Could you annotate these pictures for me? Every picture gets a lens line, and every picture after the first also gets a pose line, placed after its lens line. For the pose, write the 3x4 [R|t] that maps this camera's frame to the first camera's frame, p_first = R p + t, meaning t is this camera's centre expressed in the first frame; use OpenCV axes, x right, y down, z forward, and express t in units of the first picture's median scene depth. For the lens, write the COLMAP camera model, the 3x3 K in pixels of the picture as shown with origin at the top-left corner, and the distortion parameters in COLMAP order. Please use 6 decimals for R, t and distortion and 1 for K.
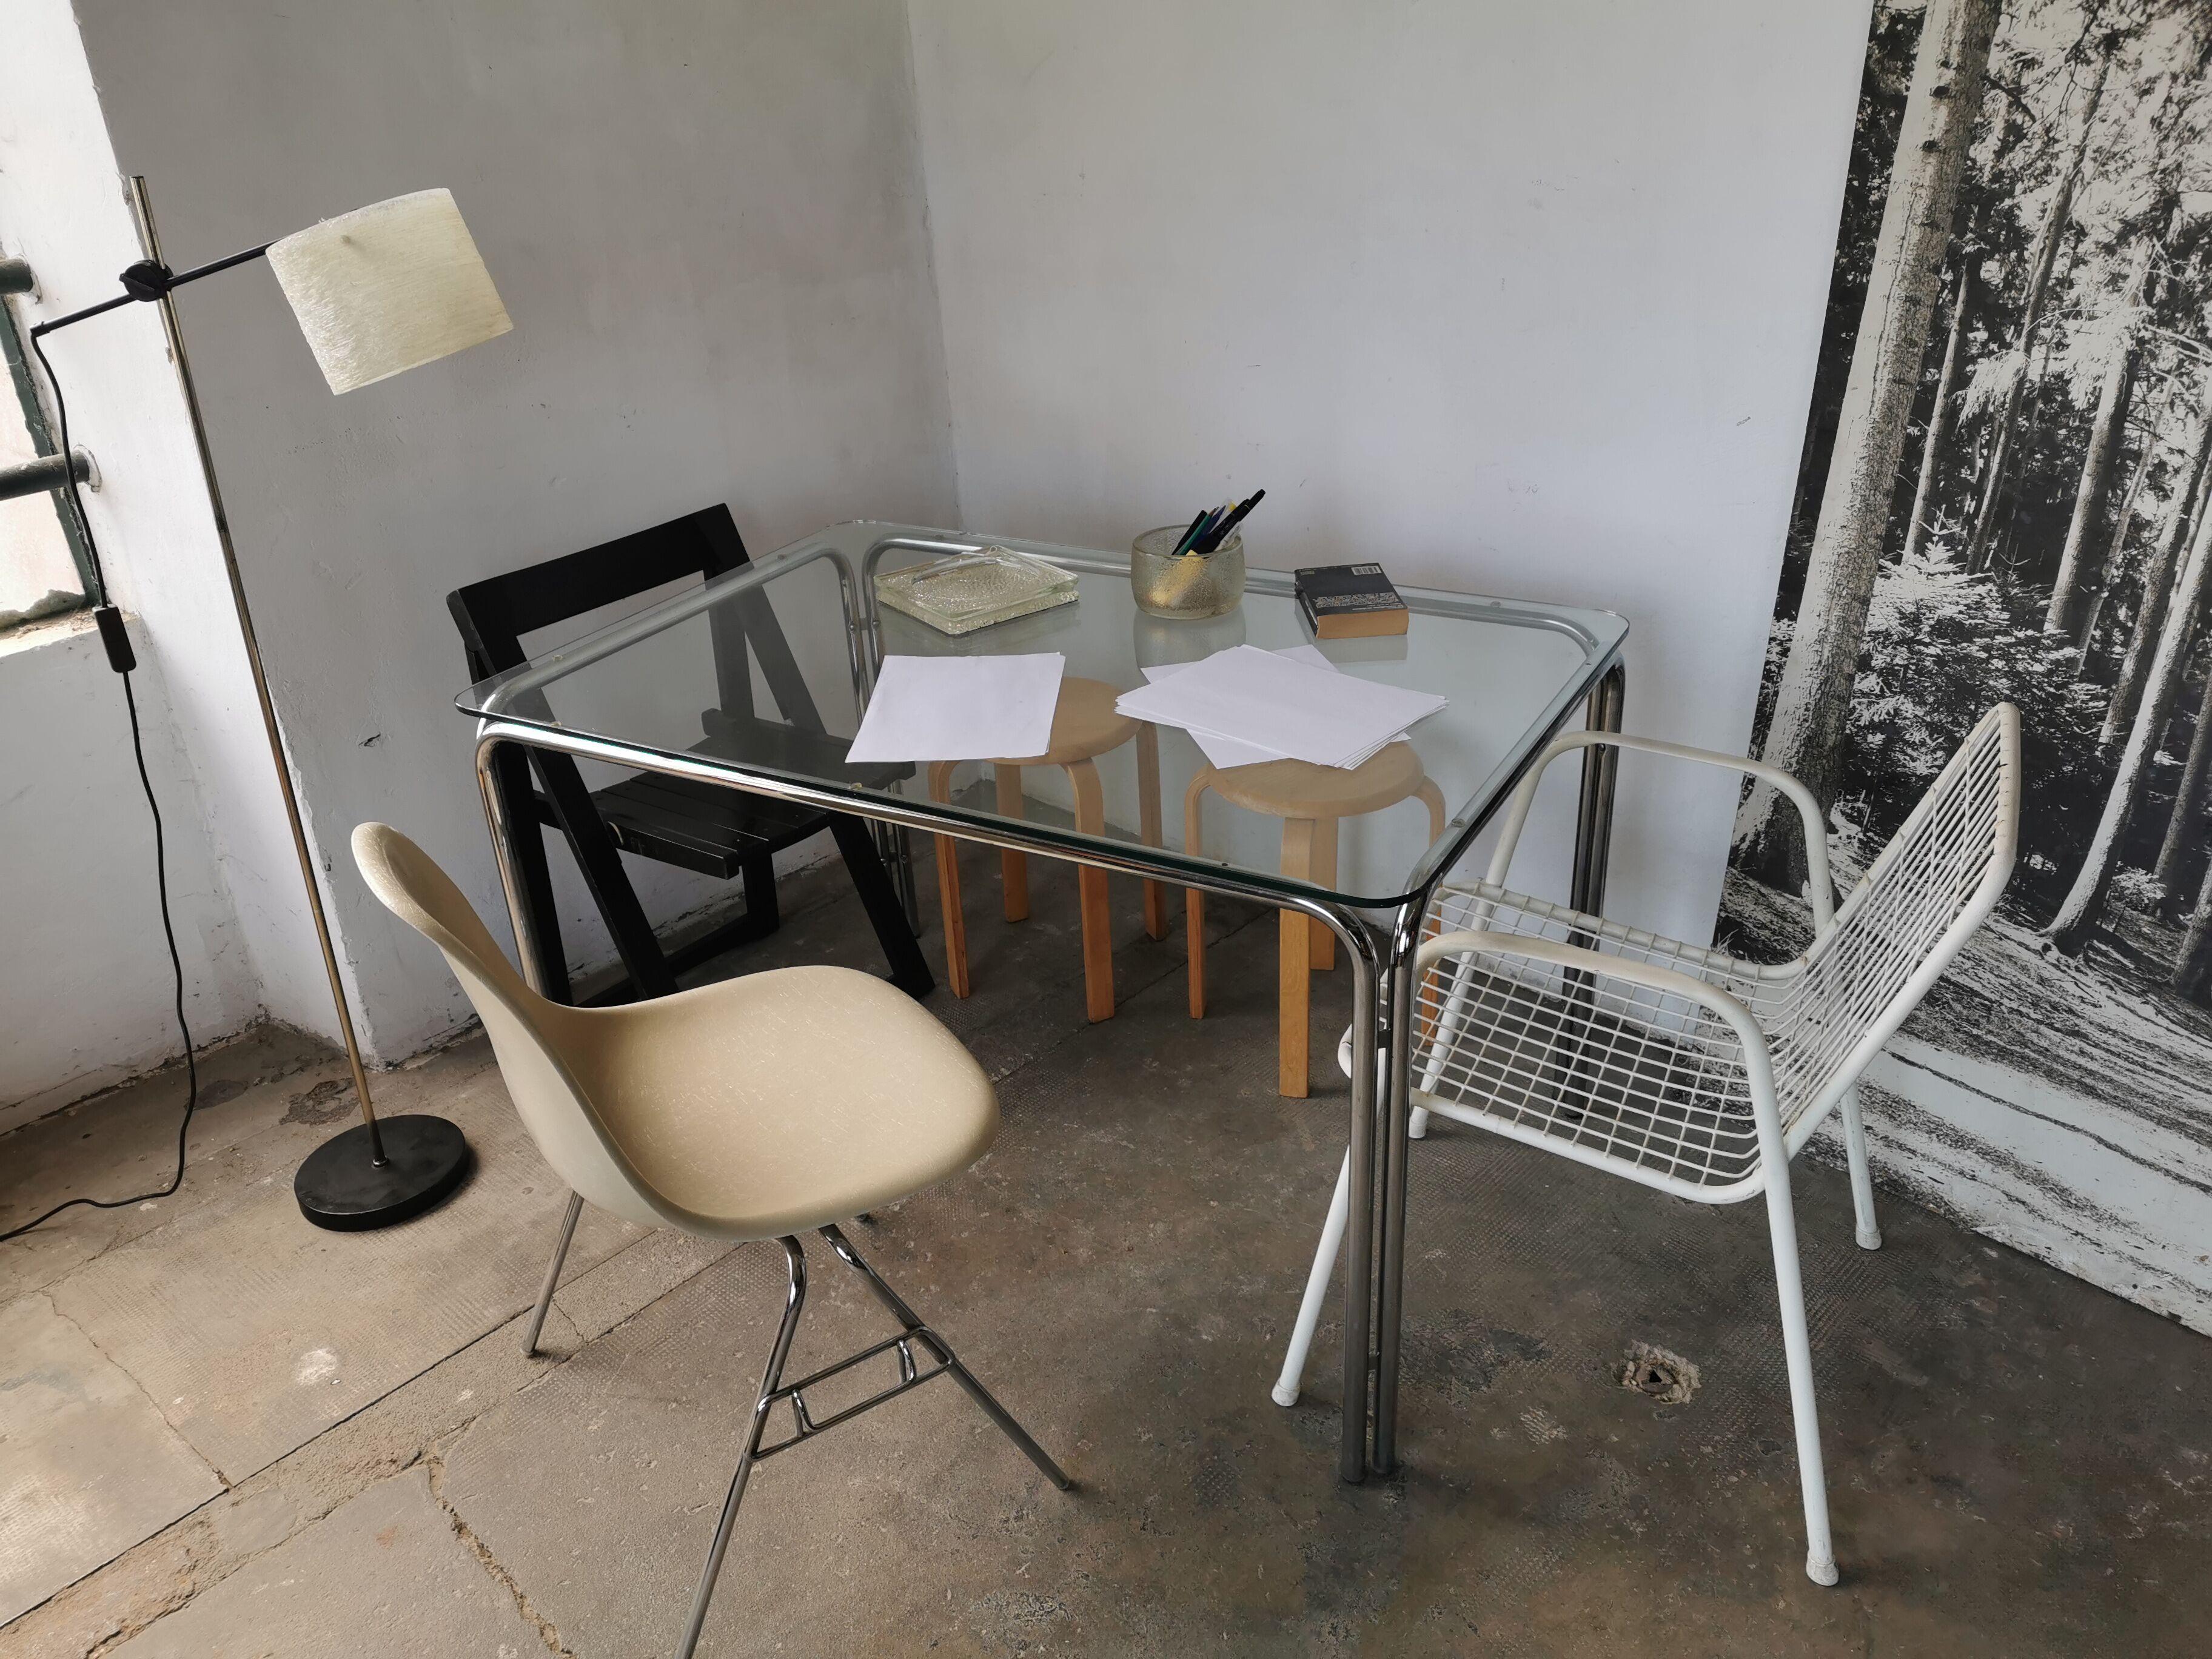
lens RADIAL K [[1724.8, 0, 1092.8], [0, 1724.8, 843.0], [0, 0, 1]] dist [0.068794, -0.119521]
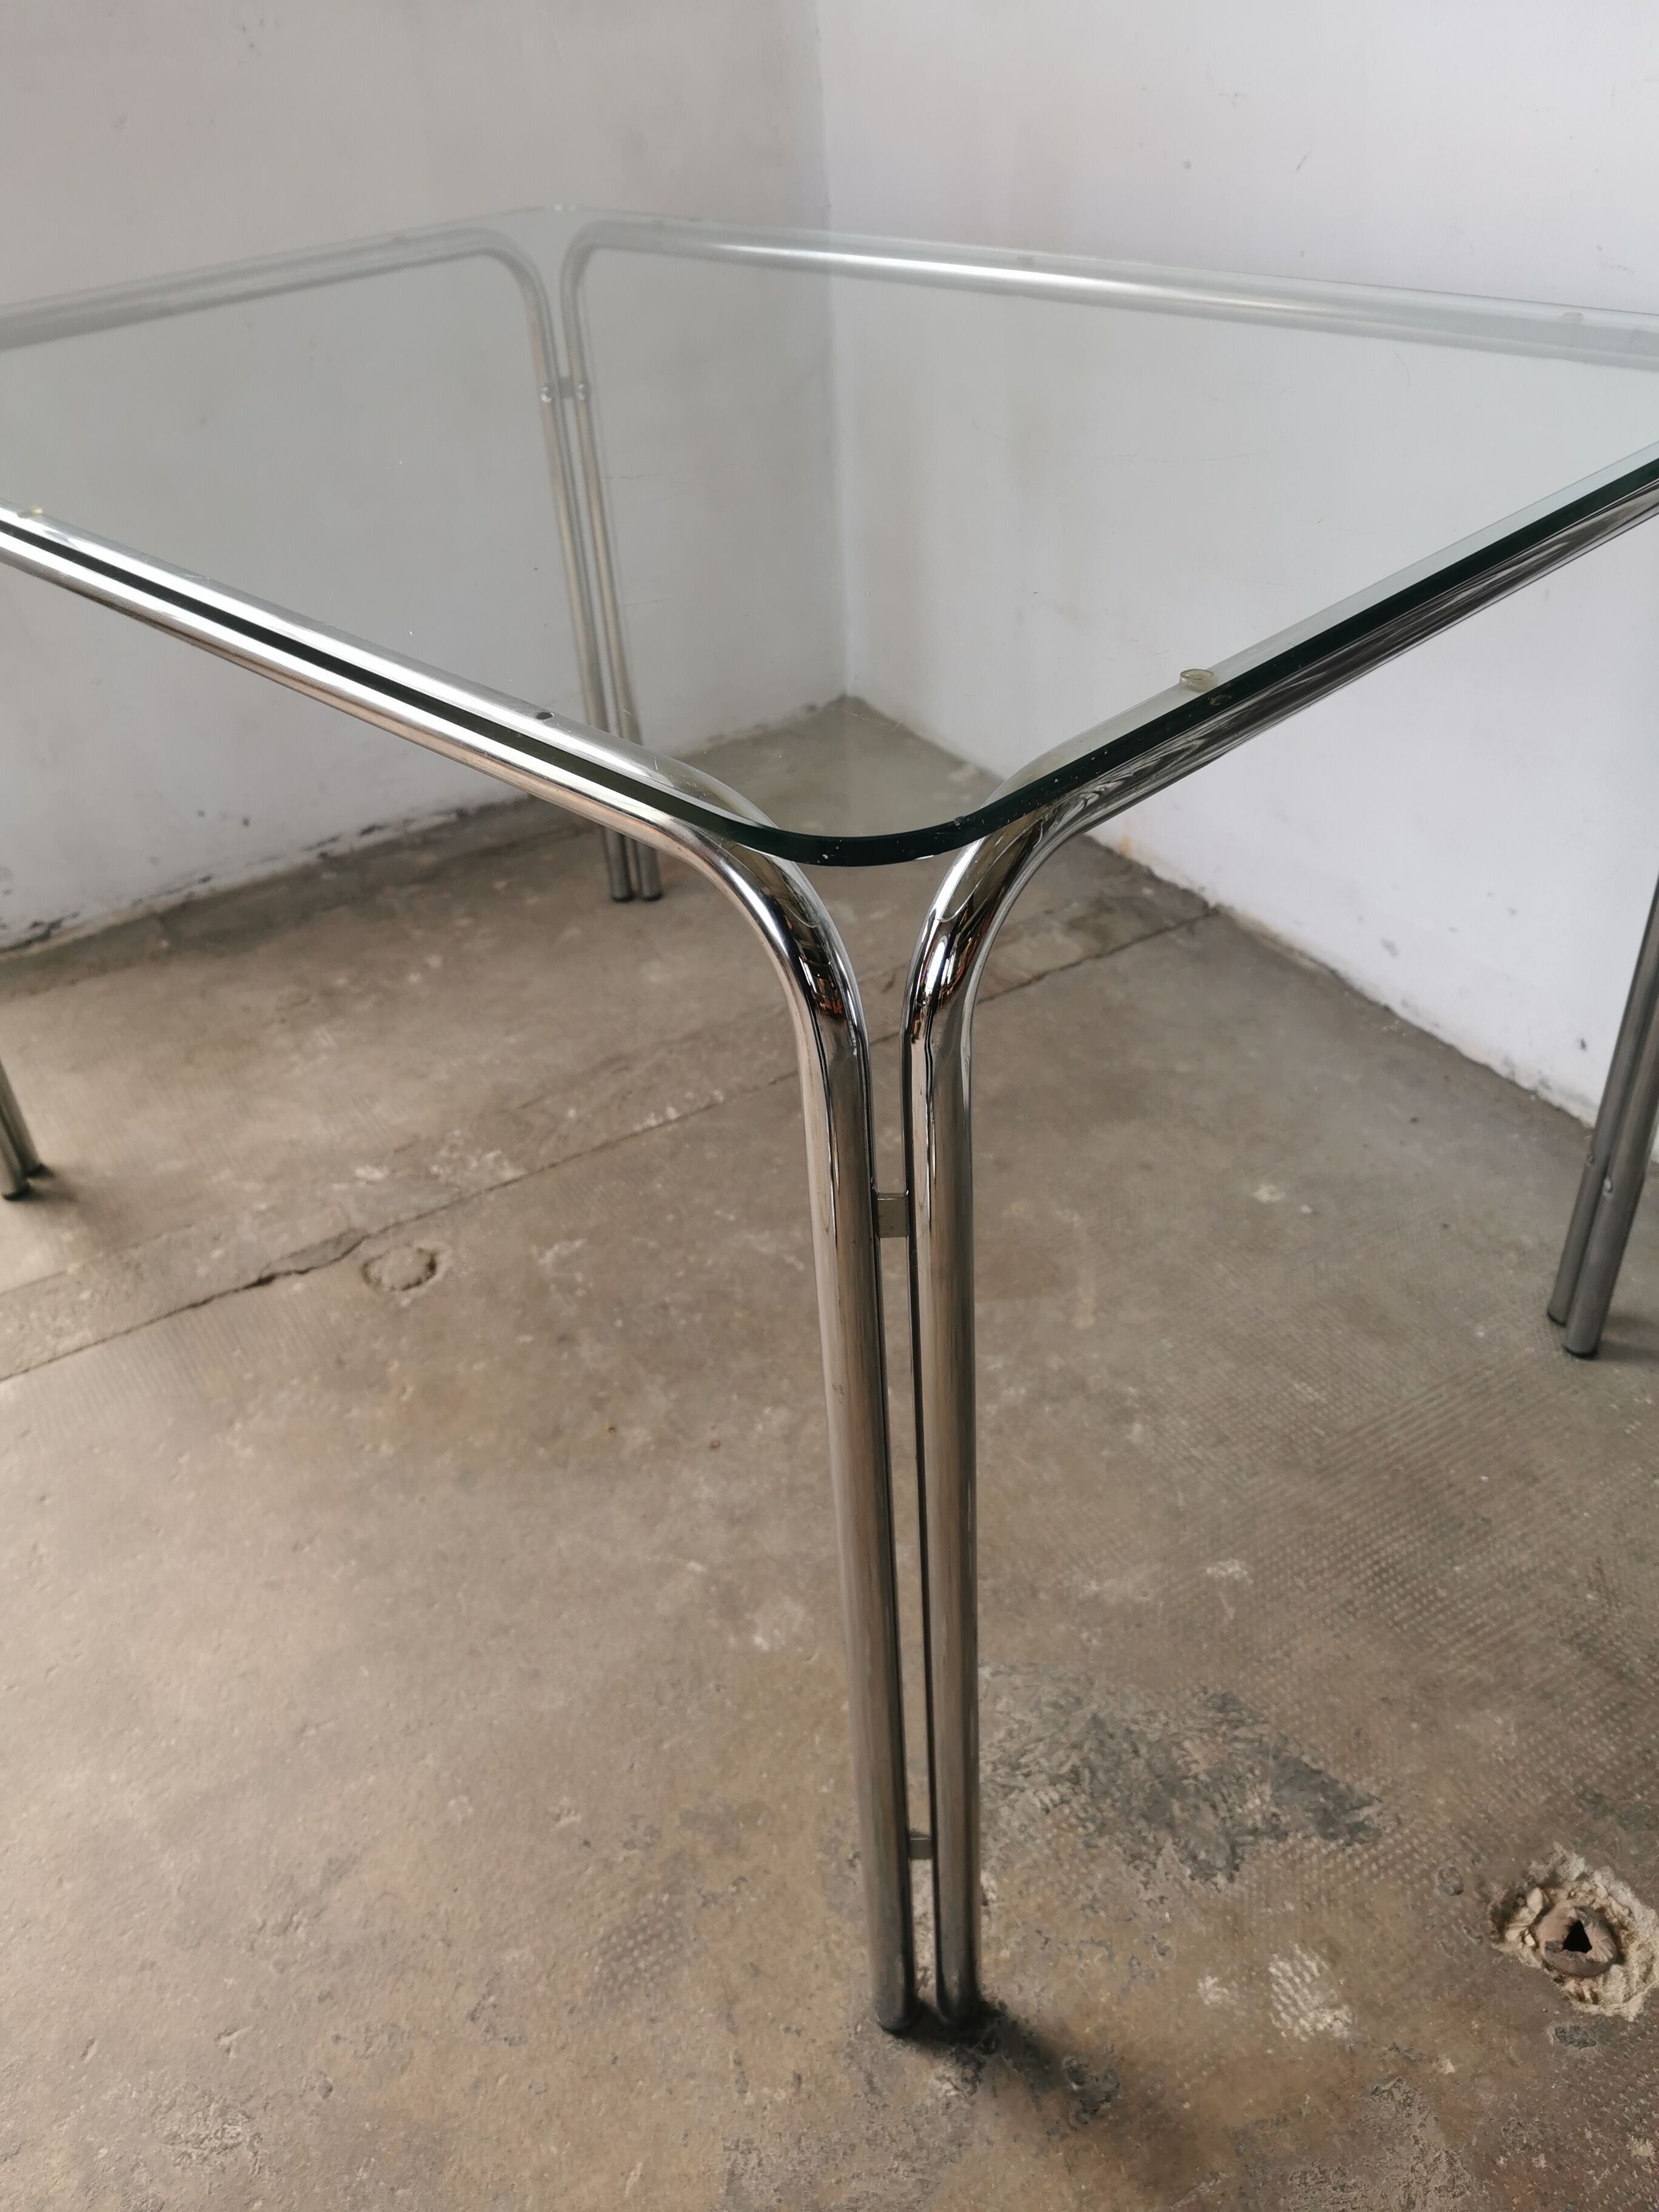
lens RADIAL K [[1724.8, 0, 821.1], [0, 1724.8, 1112.2], [0, 0, 1]] dist [0.068794, -0.119521]
pose [[0.962756, 0.152480, -0.223274, 0.187764], [-0.116209, 0.979000, 0.167494, 0.021527], [0.244125, -0.135309, 0.960257, 0.500012]]
